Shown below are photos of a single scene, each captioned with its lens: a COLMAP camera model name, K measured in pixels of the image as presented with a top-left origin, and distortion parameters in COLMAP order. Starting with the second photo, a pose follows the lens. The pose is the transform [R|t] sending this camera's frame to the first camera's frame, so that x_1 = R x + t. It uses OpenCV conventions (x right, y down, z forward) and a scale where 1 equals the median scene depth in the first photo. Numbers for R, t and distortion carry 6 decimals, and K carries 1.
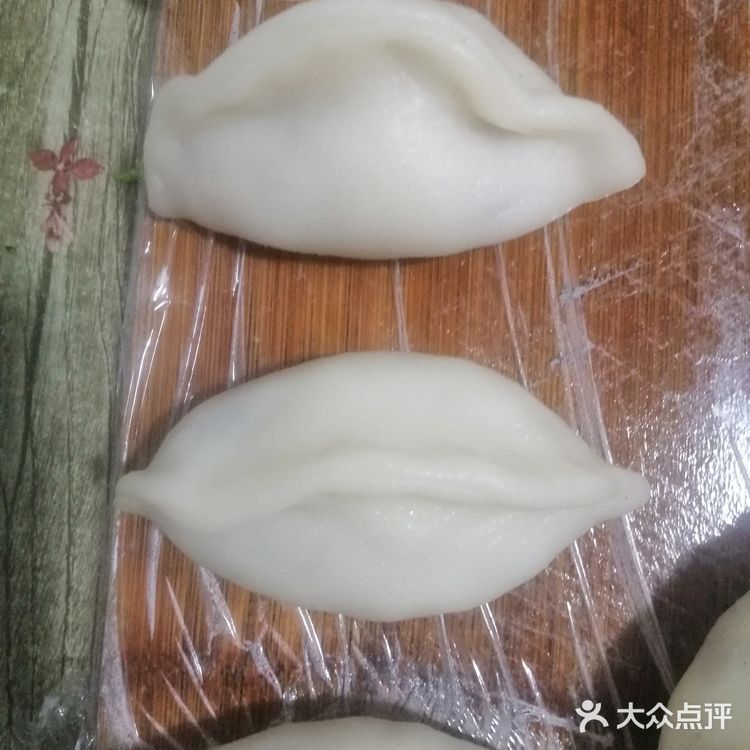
lens RADIAL K [[760.7, 0, 375.0], [0, 760.7, 375.0], [0, 0, 1]] dist [0.057989, -0.120307]
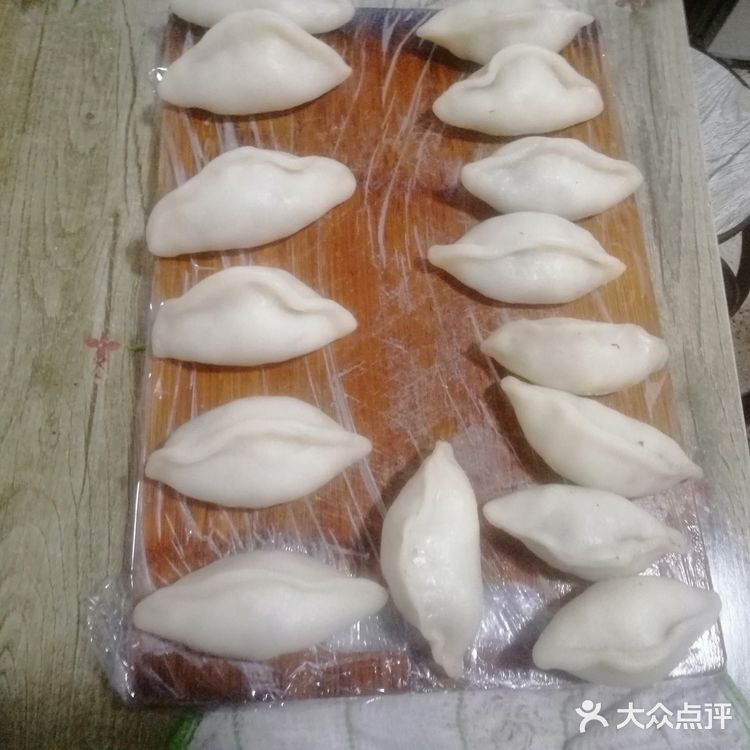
lens RADIAL K [[760.7, 0, 375.0], [0, 760.7, 375.0], [0, 0, 1]] dist [0.057989, -0.120307]
pose [[0.986635, -0.068438, 0.147877, 0.022638], [0.108546, 0.952894, -0.283216, 0.573024], [-0.121528, 0.295482, 0.947587, -1.261354]]
